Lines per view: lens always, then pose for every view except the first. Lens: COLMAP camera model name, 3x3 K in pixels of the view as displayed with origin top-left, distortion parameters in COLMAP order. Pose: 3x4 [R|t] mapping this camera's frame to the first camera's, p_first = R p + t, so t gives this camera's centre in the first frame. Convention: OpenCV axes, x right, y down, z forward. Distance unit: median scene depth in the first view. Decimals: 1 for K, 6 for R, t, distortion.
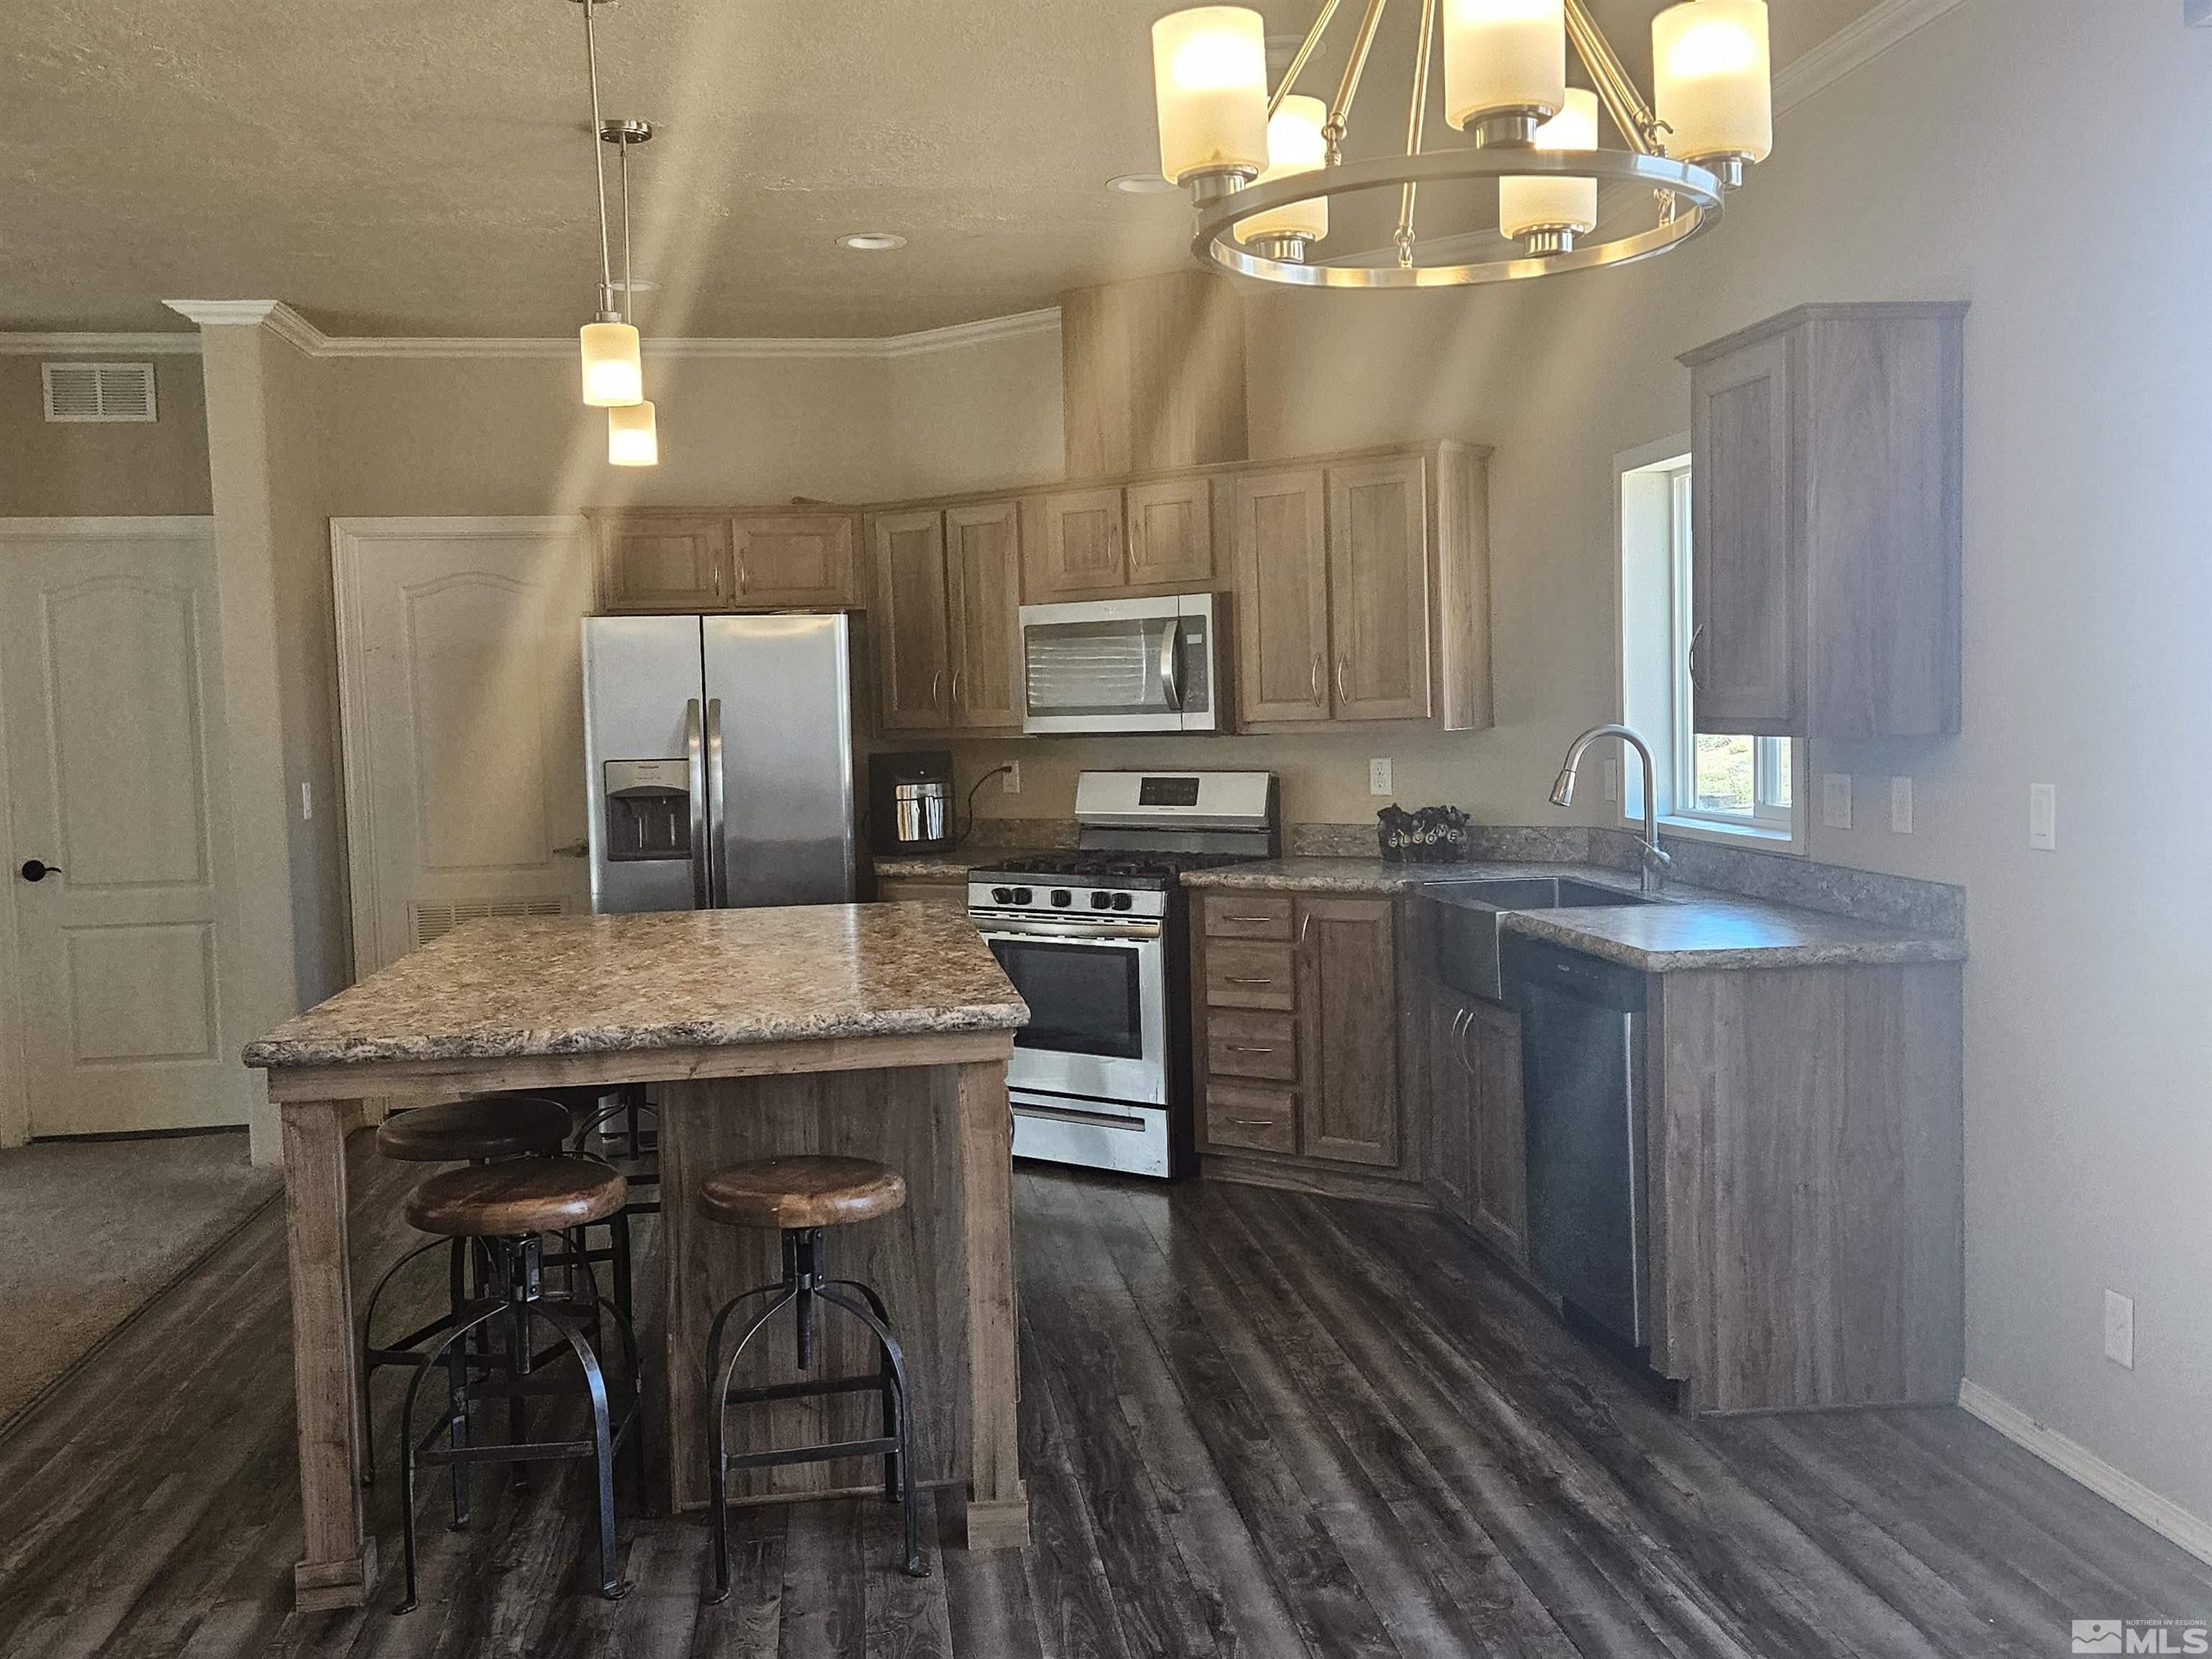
lens RADIAL K [[2045.0, 0, 1115.5], [0, 2045.0, 829.6], [0, 0, 1]] dist [0.051790, 0.000000]
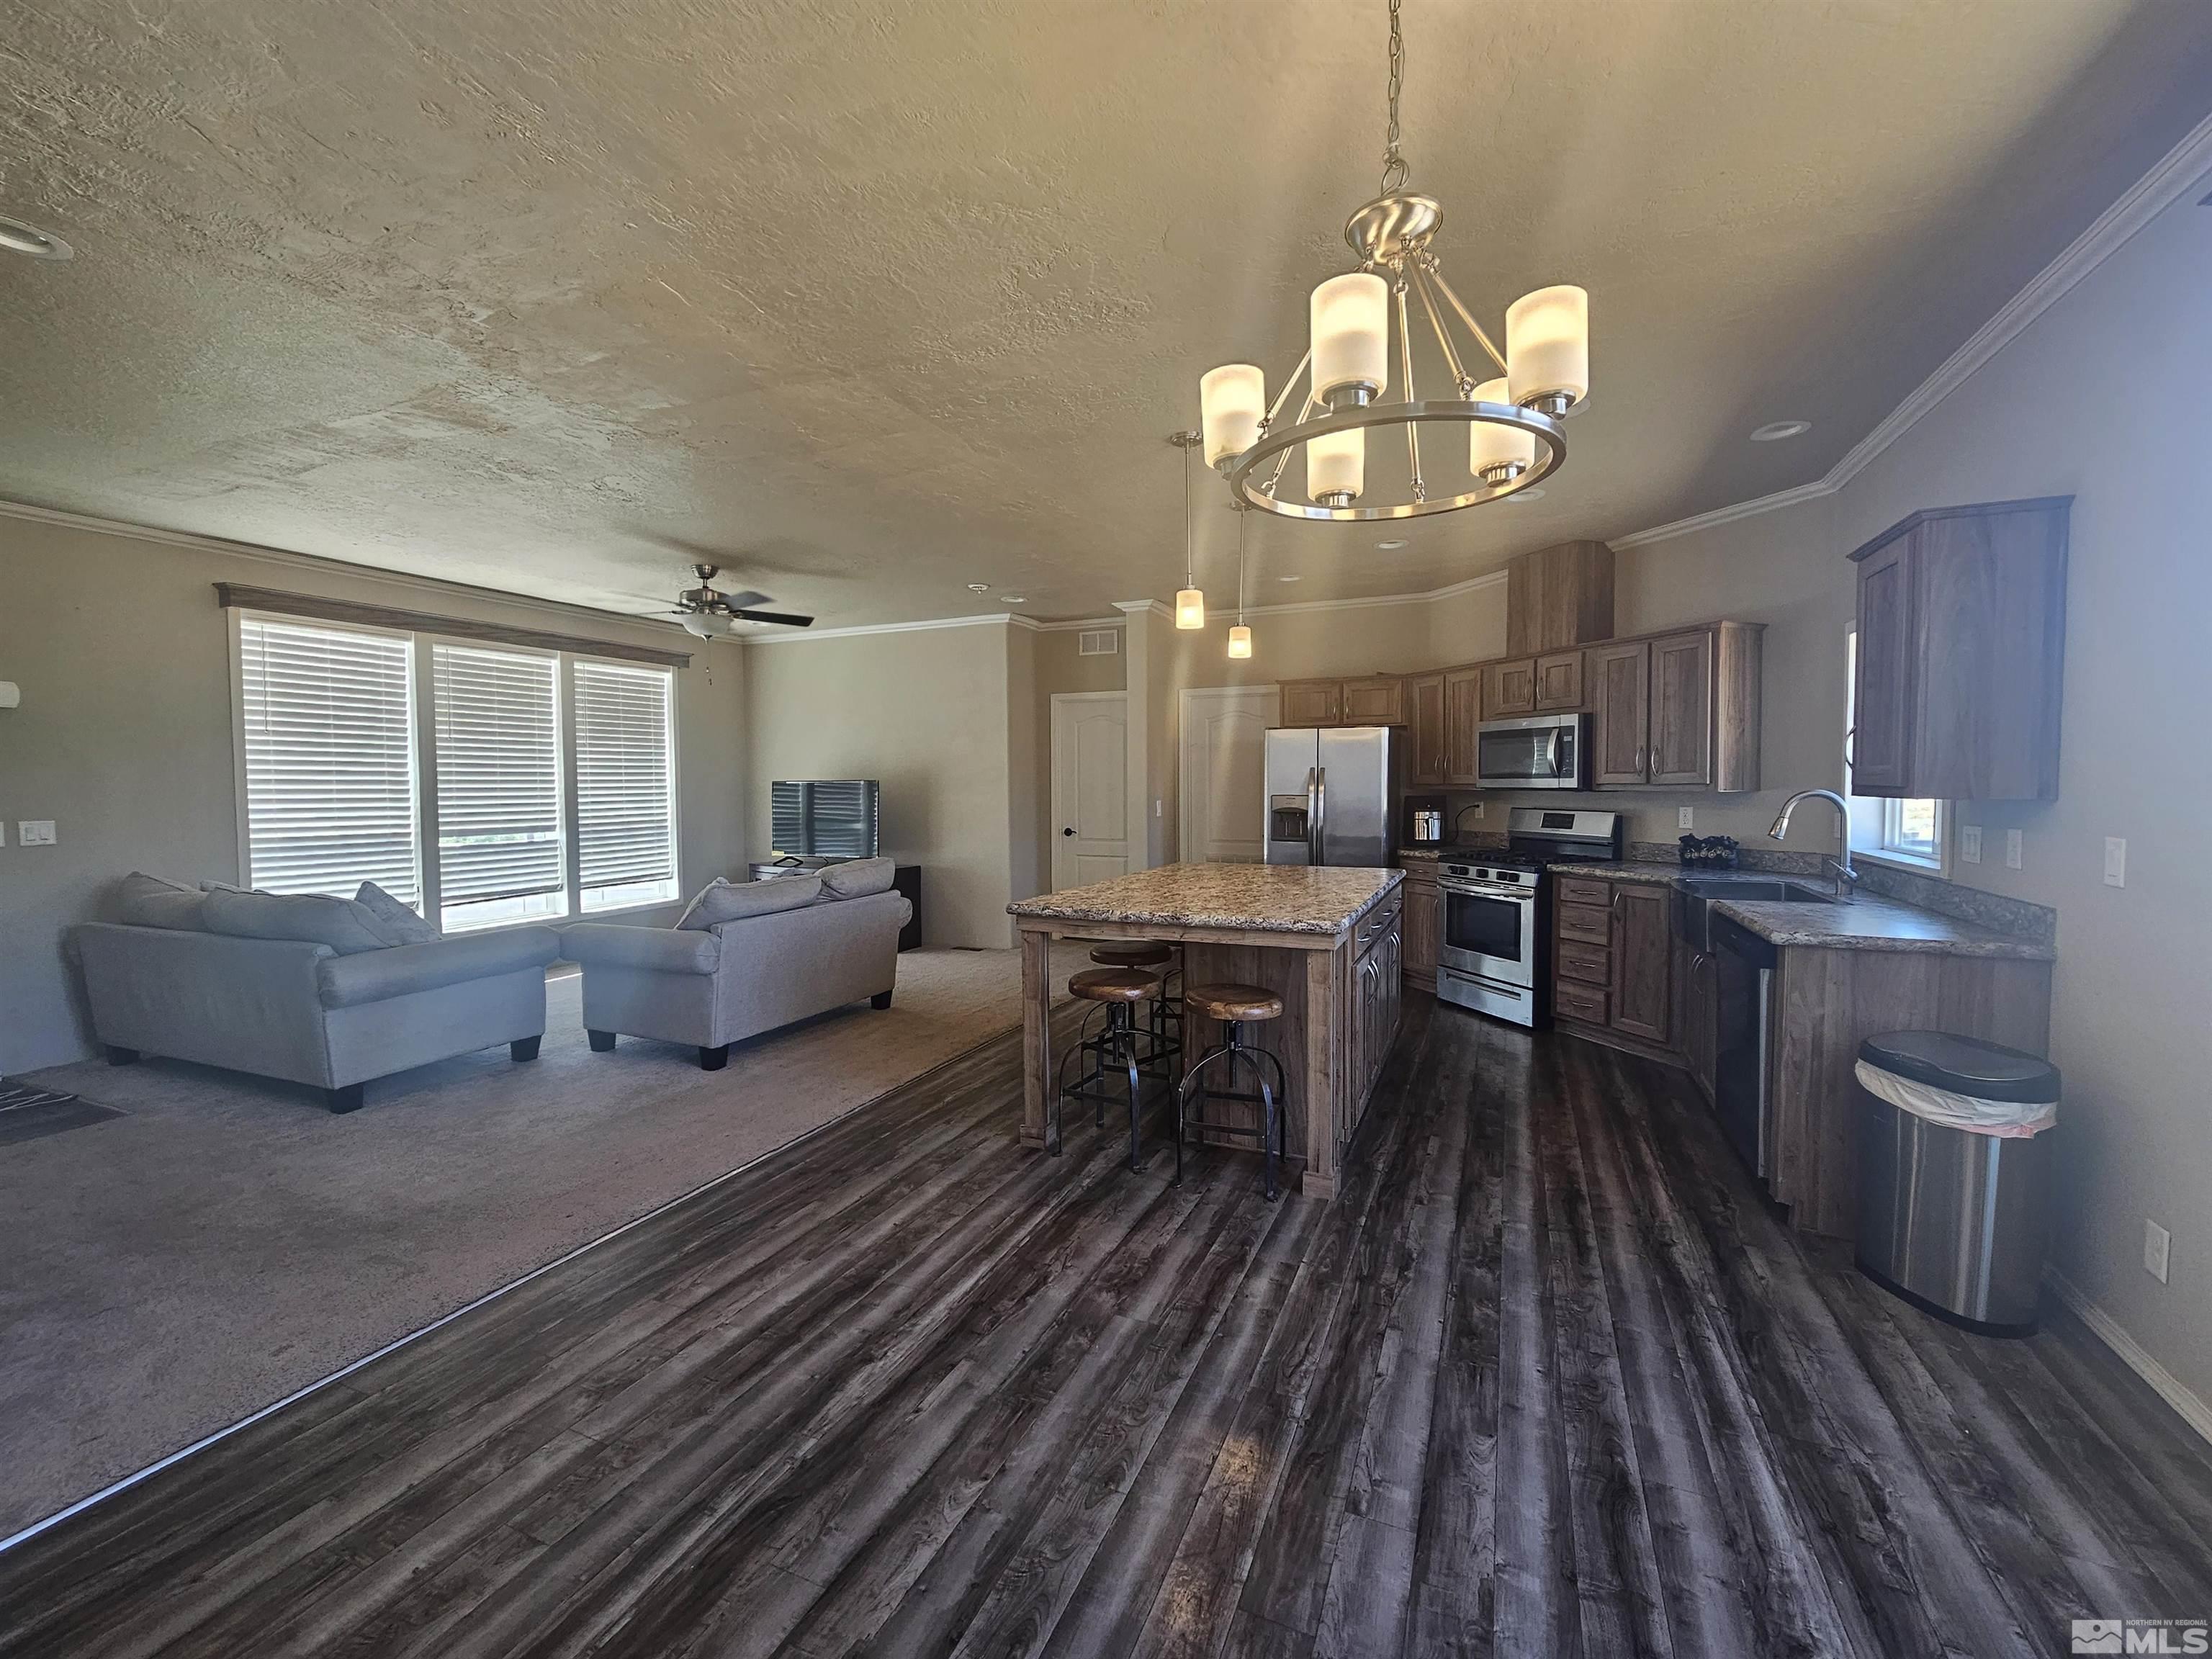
lens RADIAL K [[910.9, 0, 1108.4], [0, 910.9, 822.1], [0, 0, 1]] dist [-0.000360, 0.001829]
pose [[0.852106, 0.046111, -0.521335, 0.168384], [-0.050932, 0.998689, 0.005085, -0.001516], [0.520886, 0.022220, 0.853337, 0.121409]]
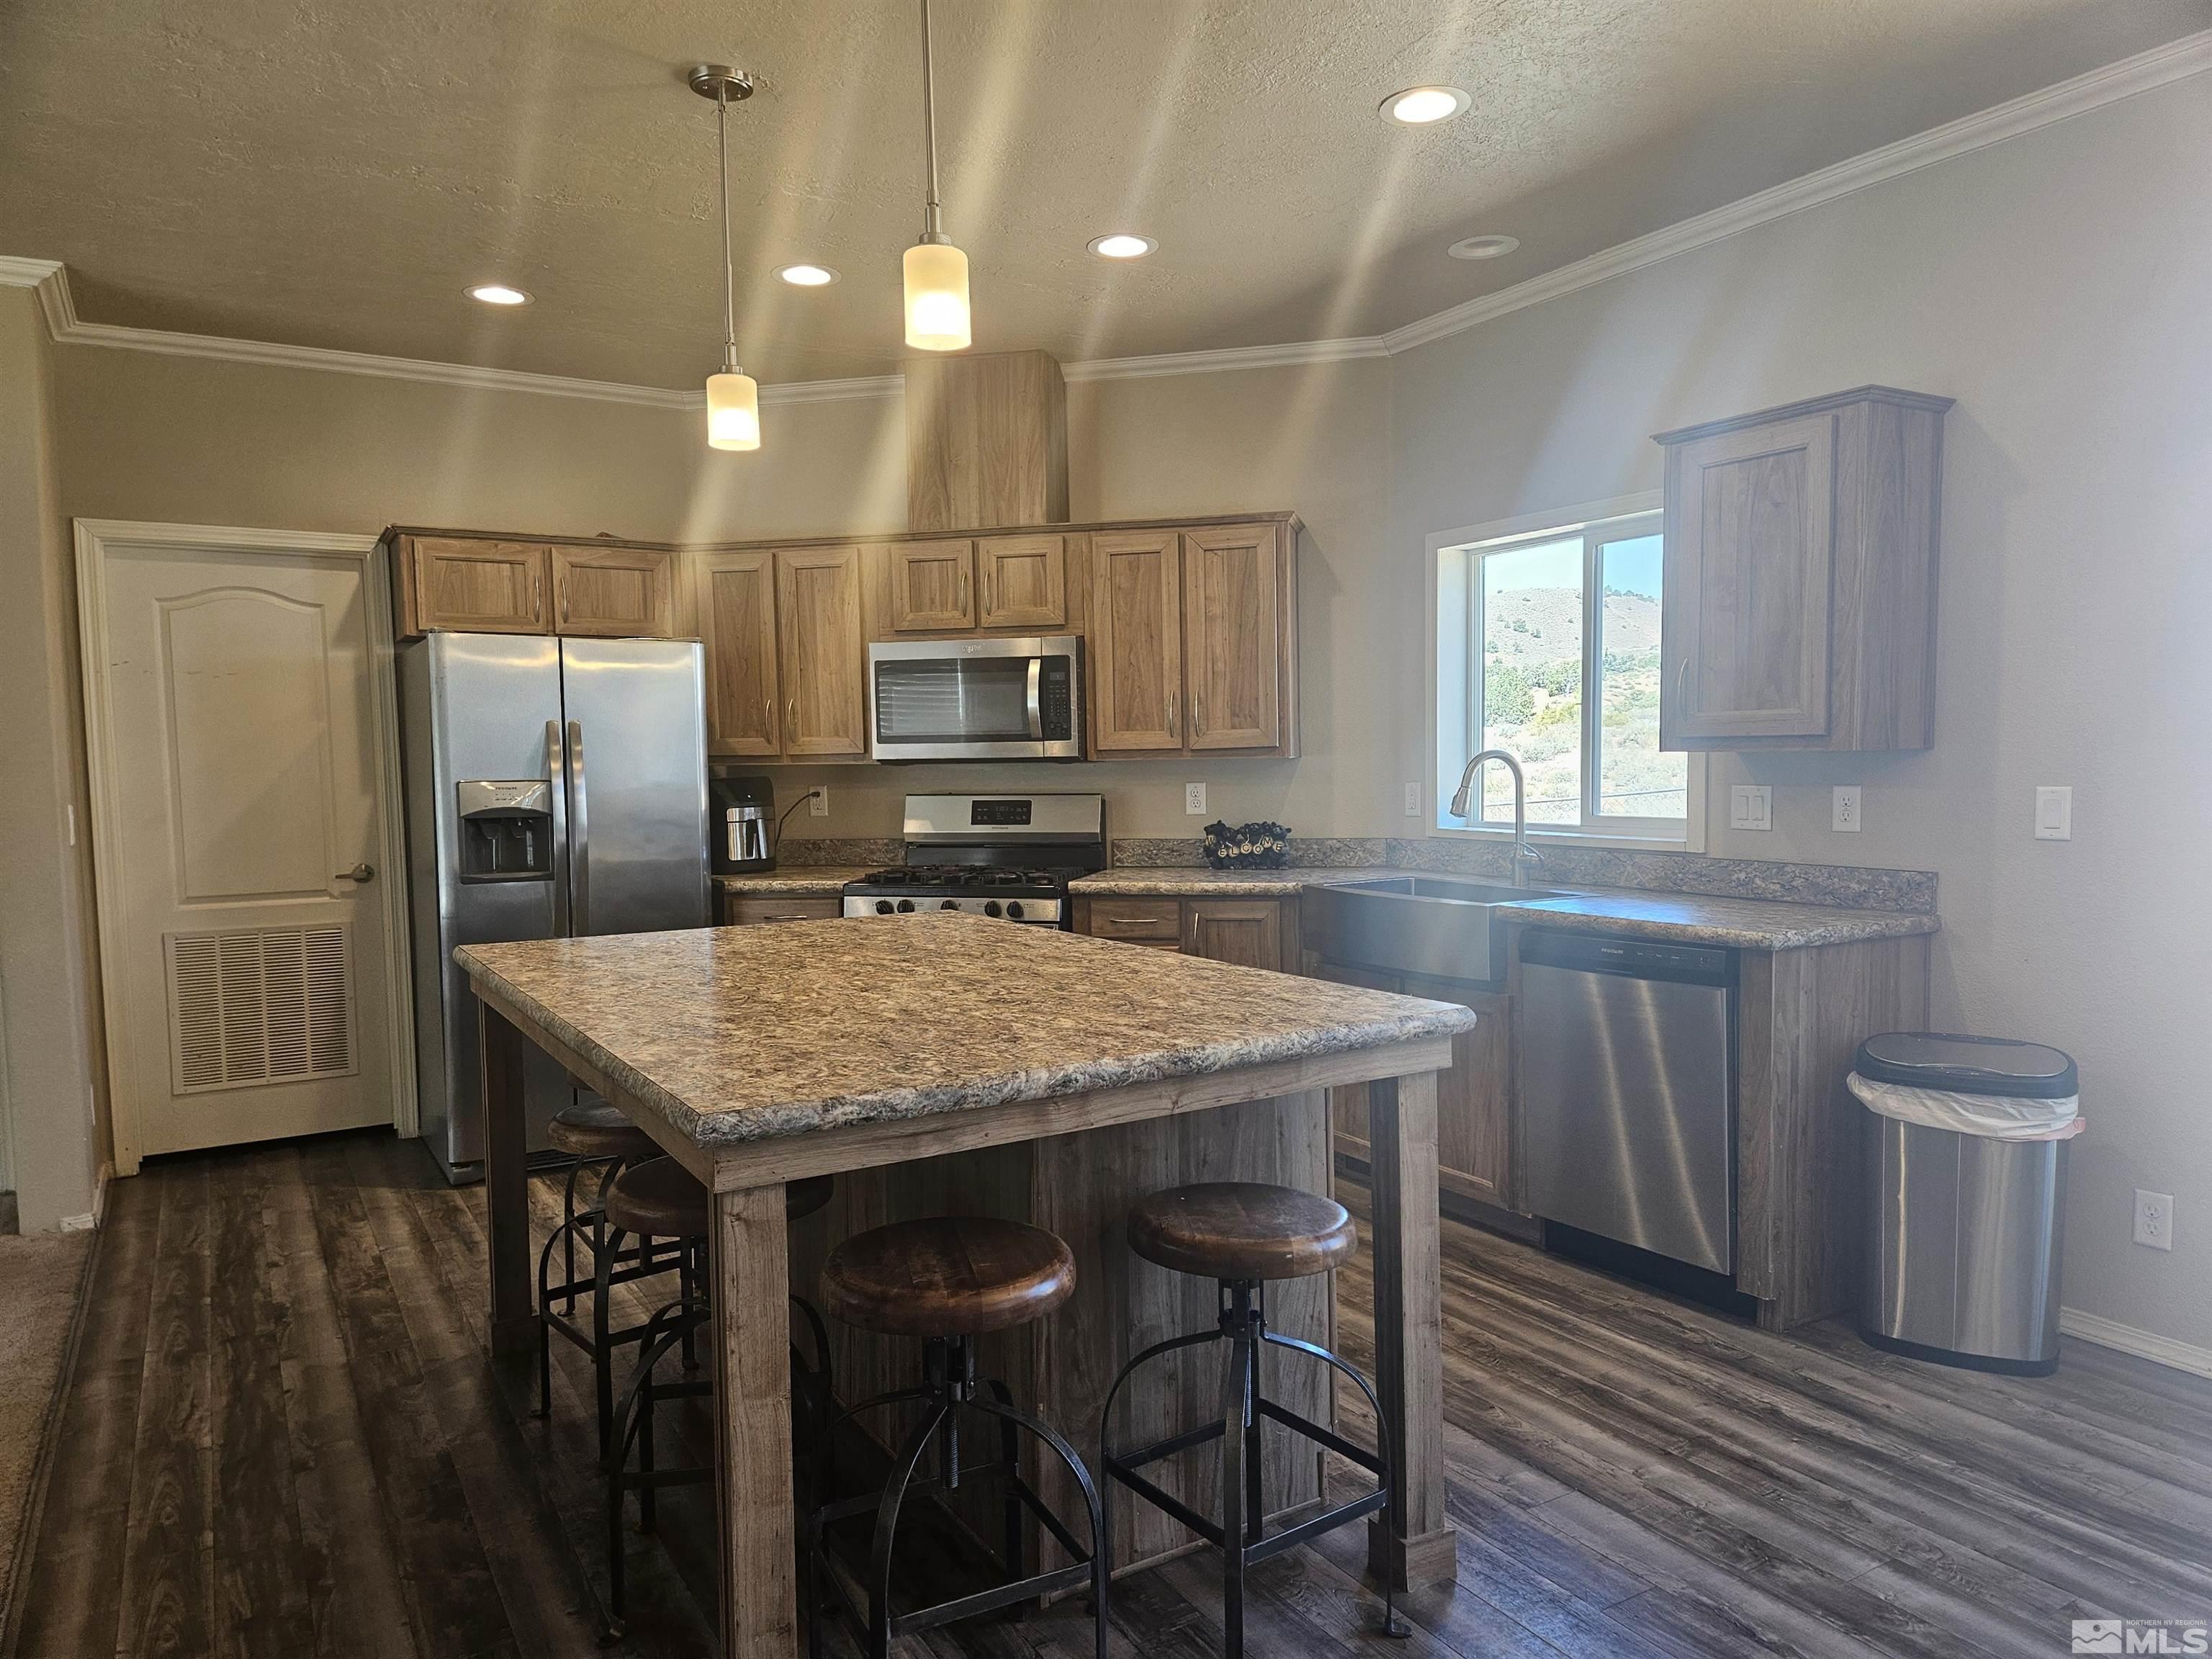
lens RADIAL K [[1479.9, 0, 1112.9], [0, 1479.9, 842.9], [0, 0, 1]] dist [0.057762, -0.034595]
pose [[0.916826, -0.010446, 0.399150, -0.375380], [0.015061, 0.999851, -0.008426, 0.009429], [-0.399002, 0.013737, 0.916847, 0.340319]]
